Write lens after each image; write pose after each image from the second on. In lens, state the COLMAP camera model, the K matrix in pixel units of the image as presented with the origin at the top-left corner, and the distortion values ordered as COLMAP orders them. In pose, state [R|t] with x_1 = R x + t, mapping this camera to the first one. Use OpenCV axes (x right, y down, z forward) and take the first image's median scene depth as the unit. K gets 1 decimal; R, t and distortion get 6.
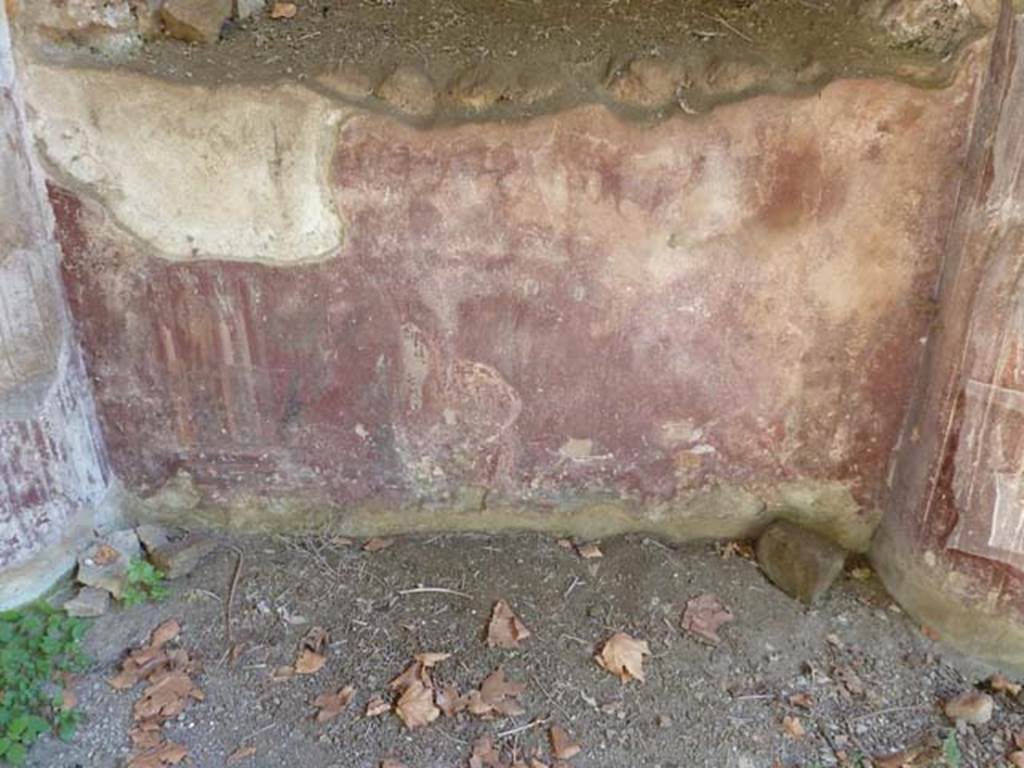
lens RADIAL K [[778.9, 0, 508.2], [0, 778.9, 378.2], [0, 0, 1]] dist [-0.016479, -0.014024]
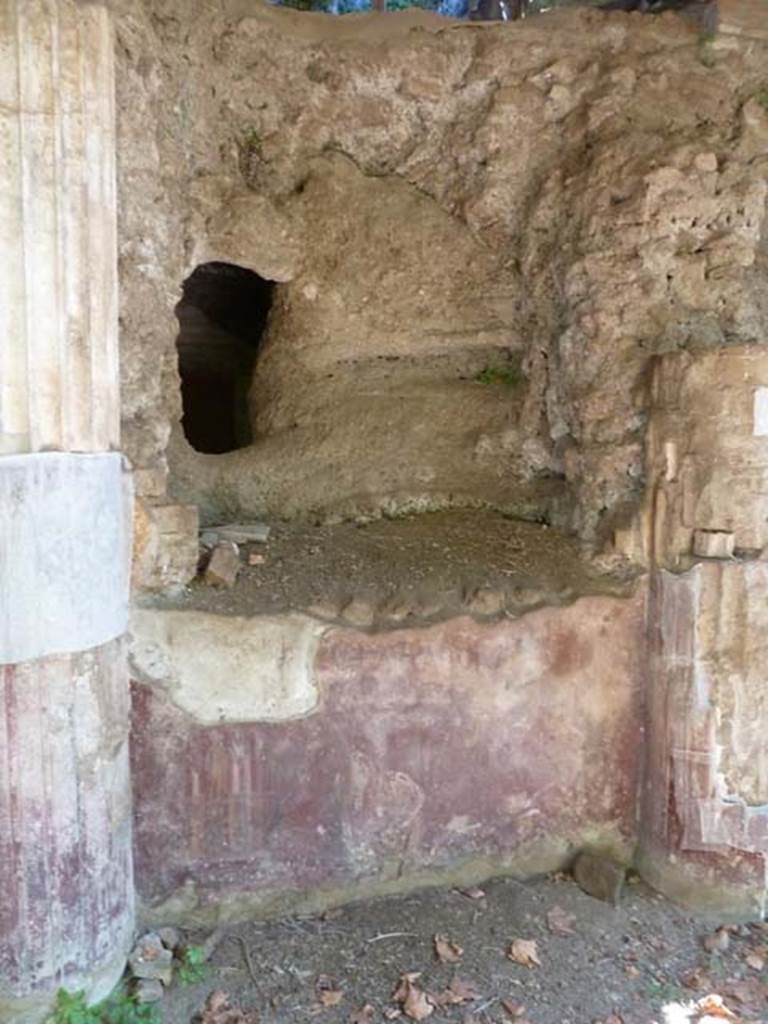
lens RADIAL K [[778.9, 0, 383.3], [0, 778.9, 517.9], [0, 0, 1]] dist [-0.016479, -0.014024]
pose [[0.954519, -0.019752, 0.297496, -0.564915], [0.115802, 0.944027, -0.308873, -0.025254], [-0.274743, 0.329276, 0.903379, -0.625174]]
